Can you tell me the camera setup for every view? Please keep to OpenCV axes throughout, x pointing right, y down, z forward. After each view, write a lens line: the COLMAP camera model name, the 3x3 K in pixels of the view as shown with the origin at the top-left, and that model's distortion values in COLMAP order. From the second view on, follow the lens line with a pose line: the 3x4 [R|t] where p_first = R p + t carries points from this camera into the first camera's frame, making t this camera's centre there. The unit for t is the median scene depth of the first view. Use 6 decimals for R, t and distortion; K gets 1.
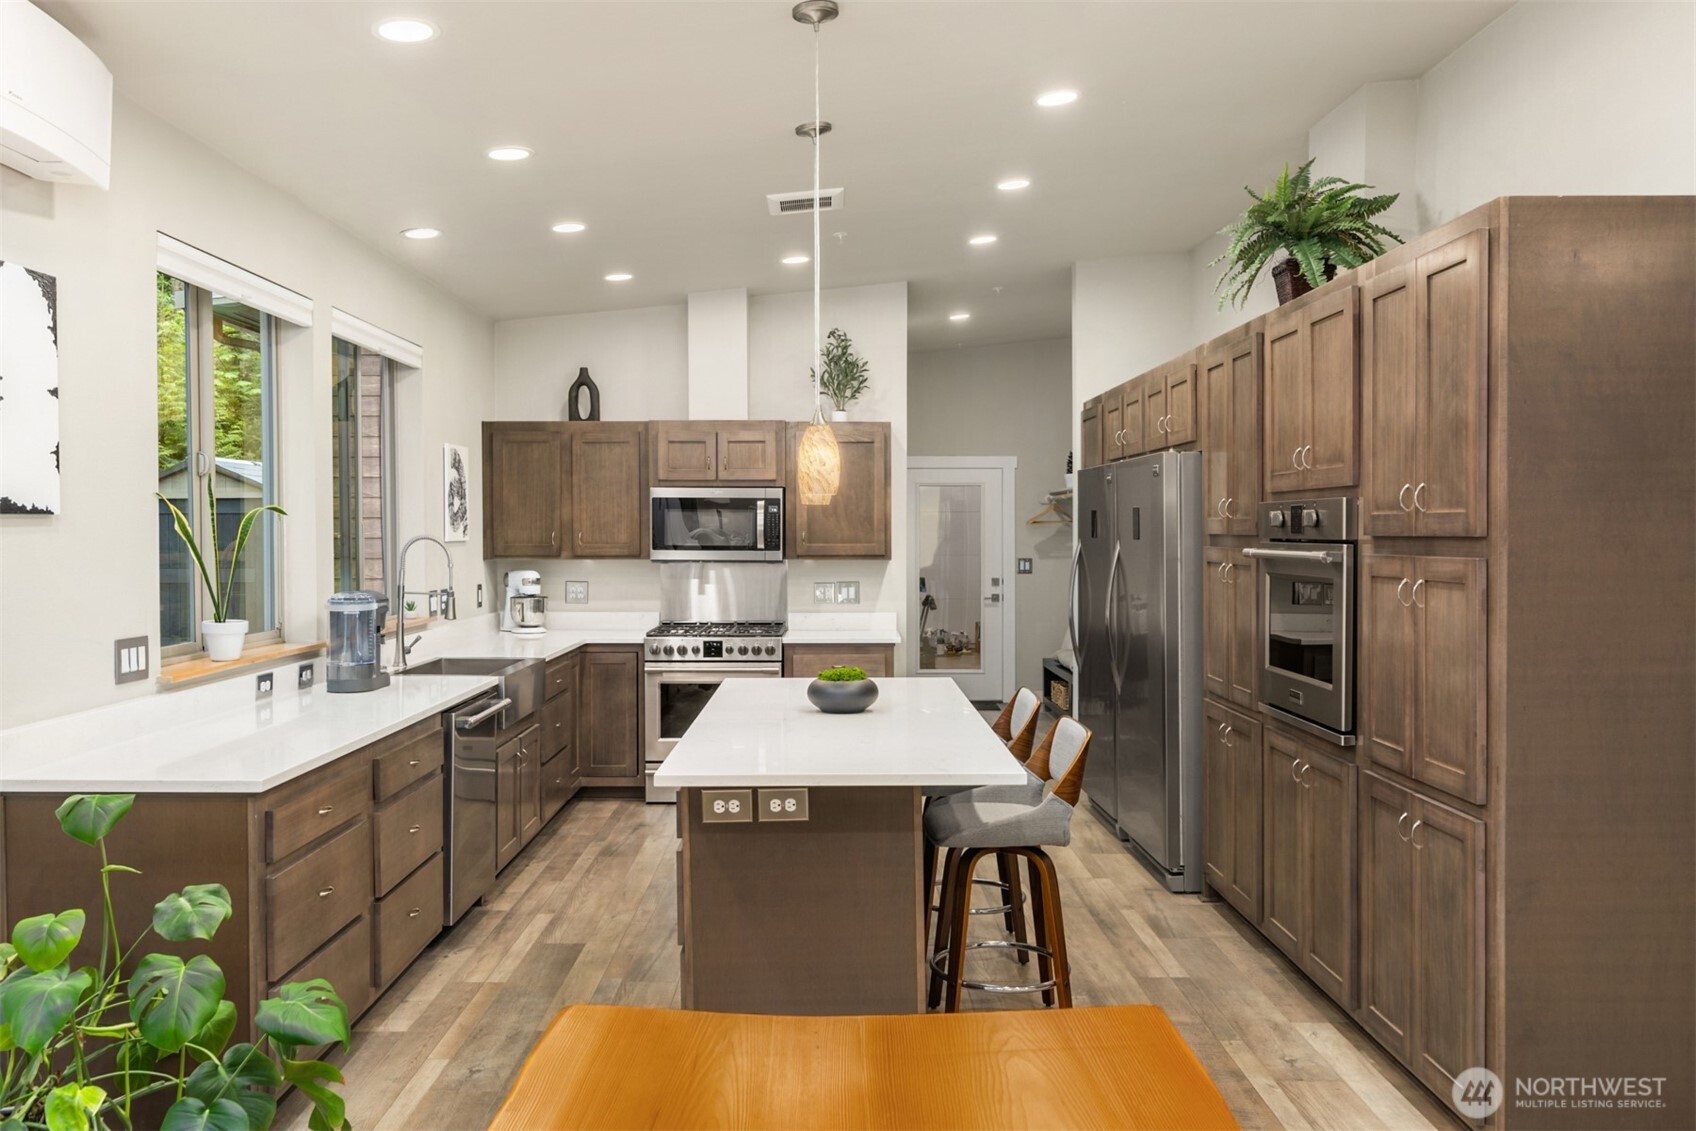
lens RADIAL K [[1329.9, 0, 837.7], [0, 1329.9, 565.2], [0, 0, 1]] dist [0.006355, 0.000236]
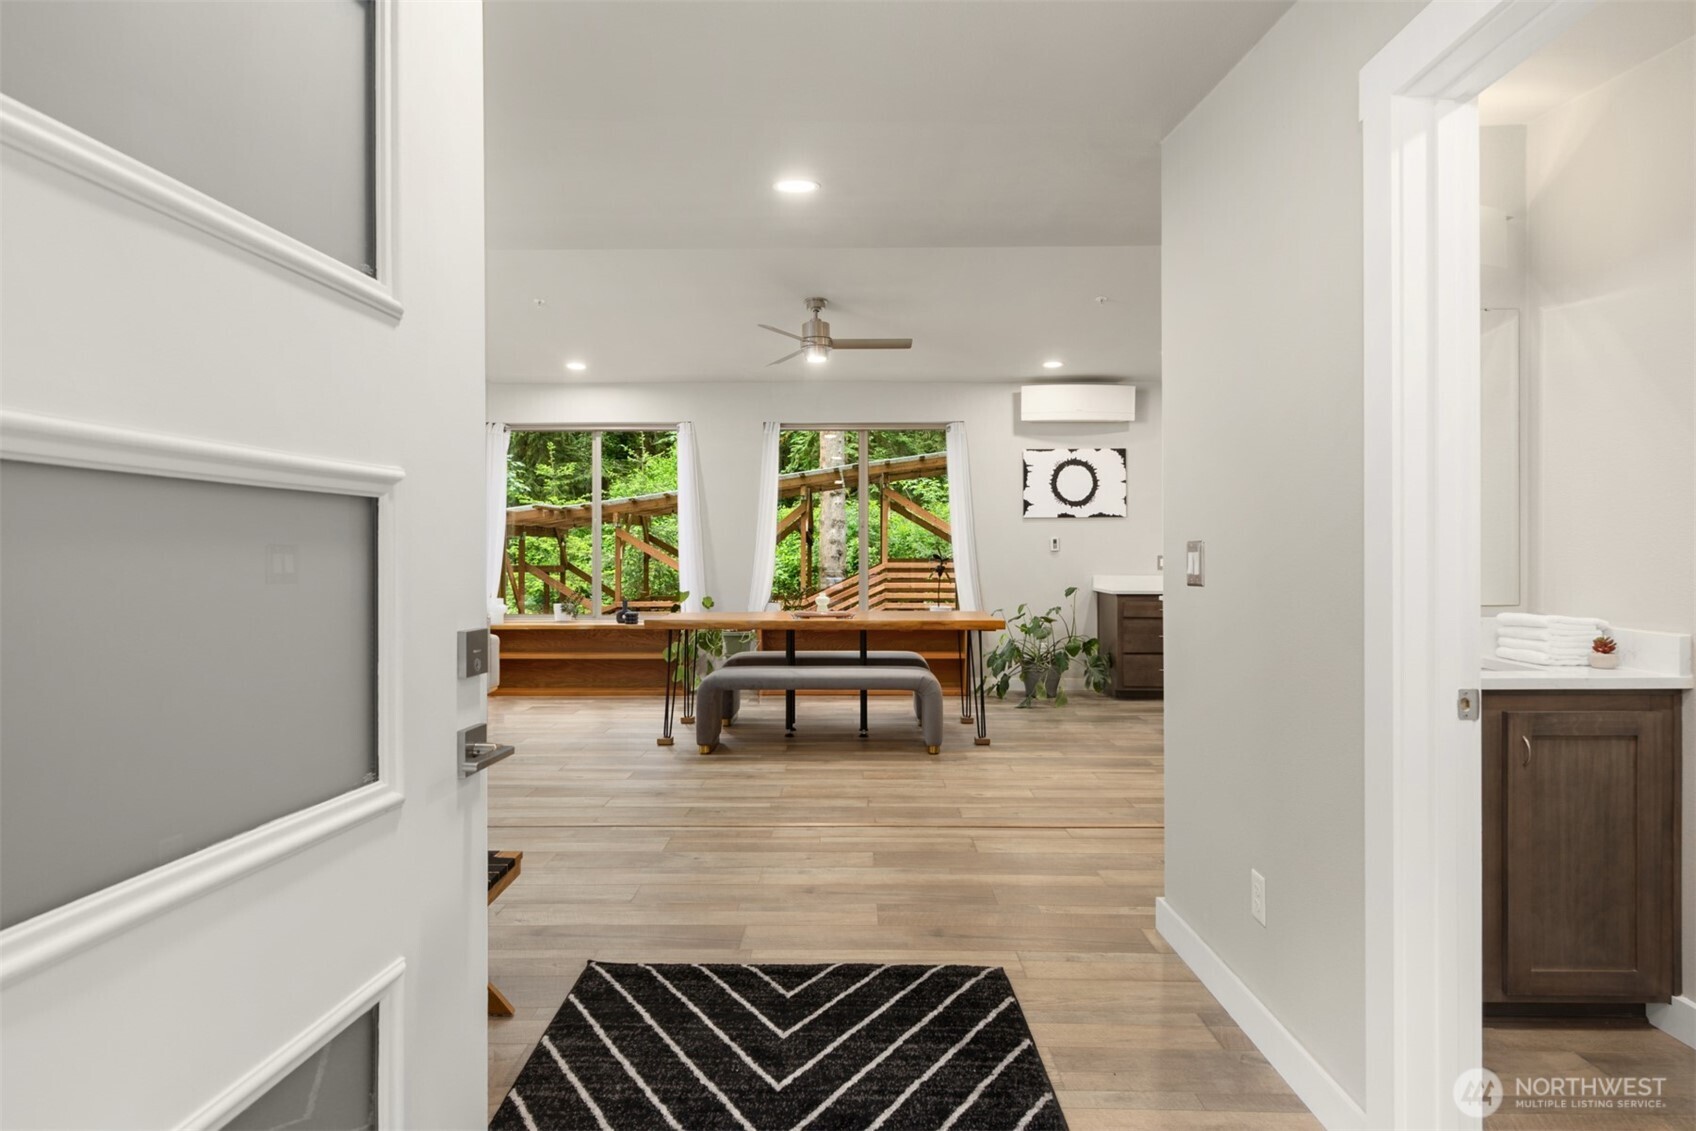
lens RADIAL K [[993.9, 0, 846.0], [0, 993.9, 552.5], [0, 0, 1]] dist [0.010237, 0.000201]
pose [[-0.010124, -0.001868, -0.999947, 1.747314], [-0.024039, 0.999710, -0.001624, 0.066647], [0.999660, 0.024021, -0.010166, 0.262891]]
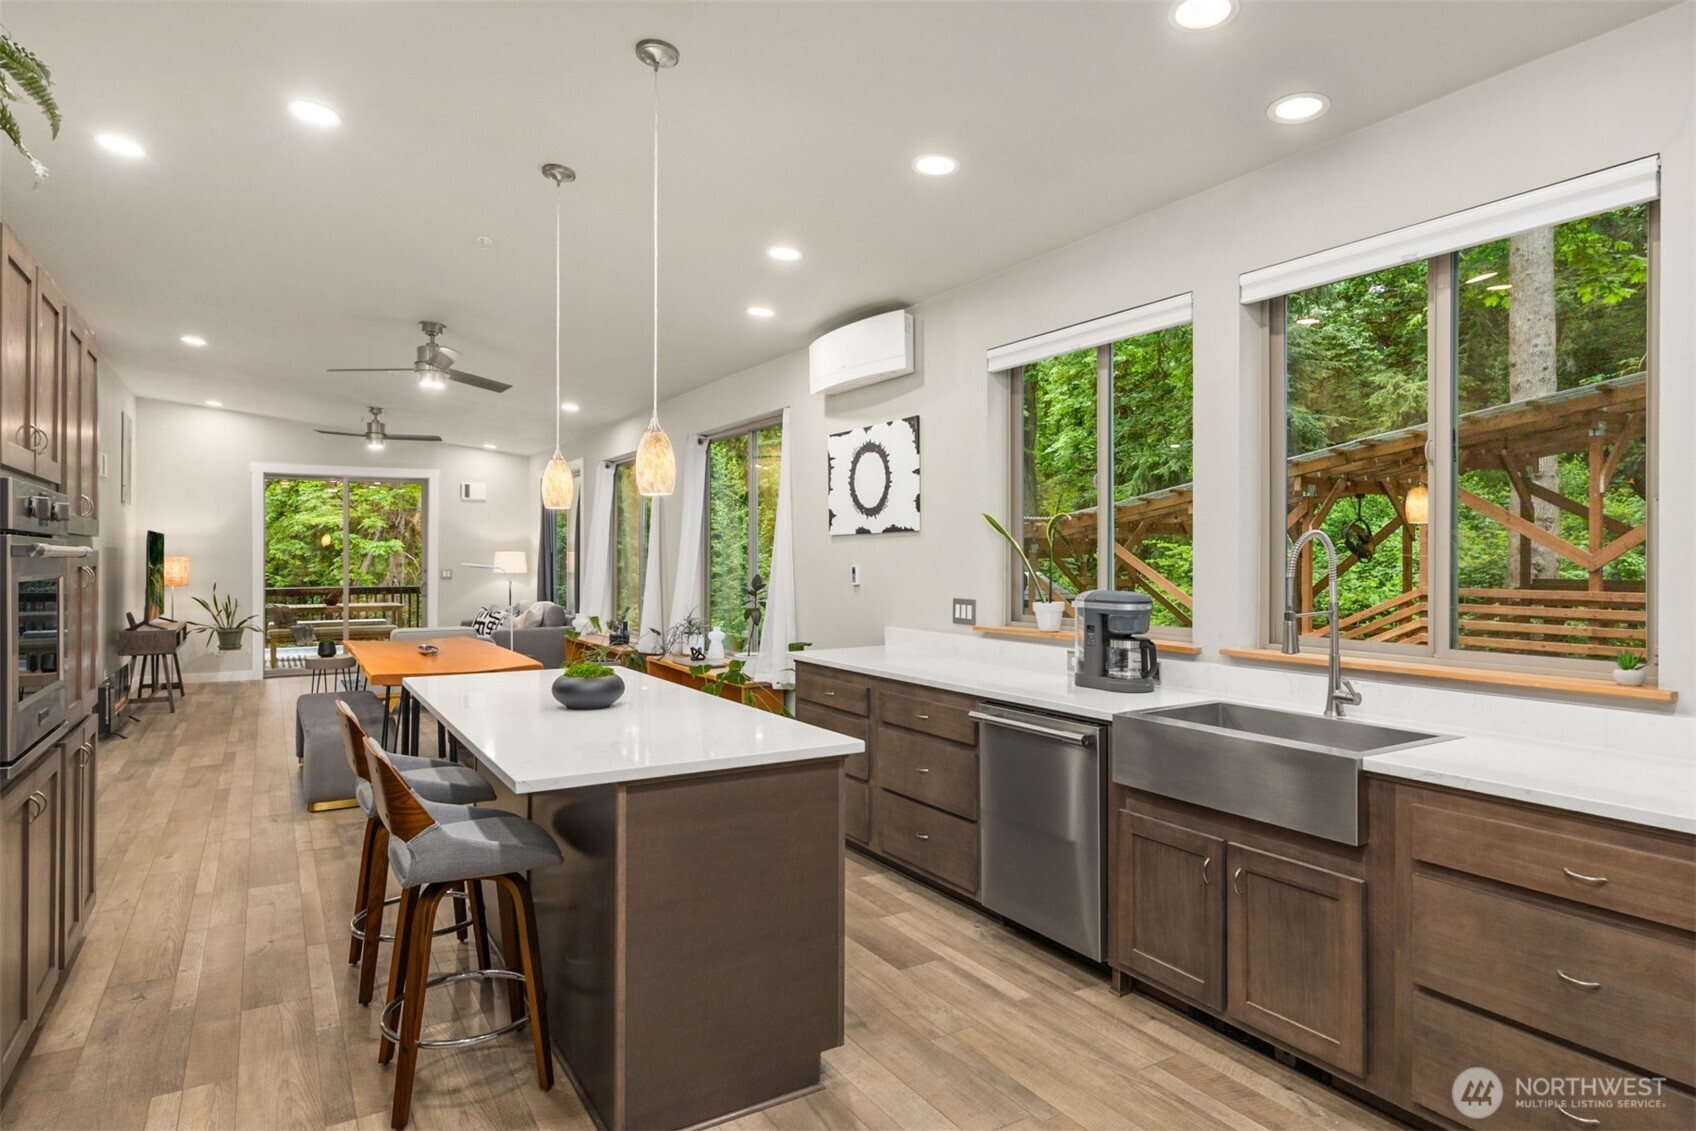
lens RADIAL K [[947.3, 0, 846.3], [0, 947.3, 554.6], [0, 0, 1]] dist [-0.016155, -0.002065]
pose [[-0.854850, -0.003975, -0.518861, 0.232306], [-0.016225, 0.999686, 0.019073, -0.023714], [0.518622, 0.024723, -0.854646, 1.907944]]
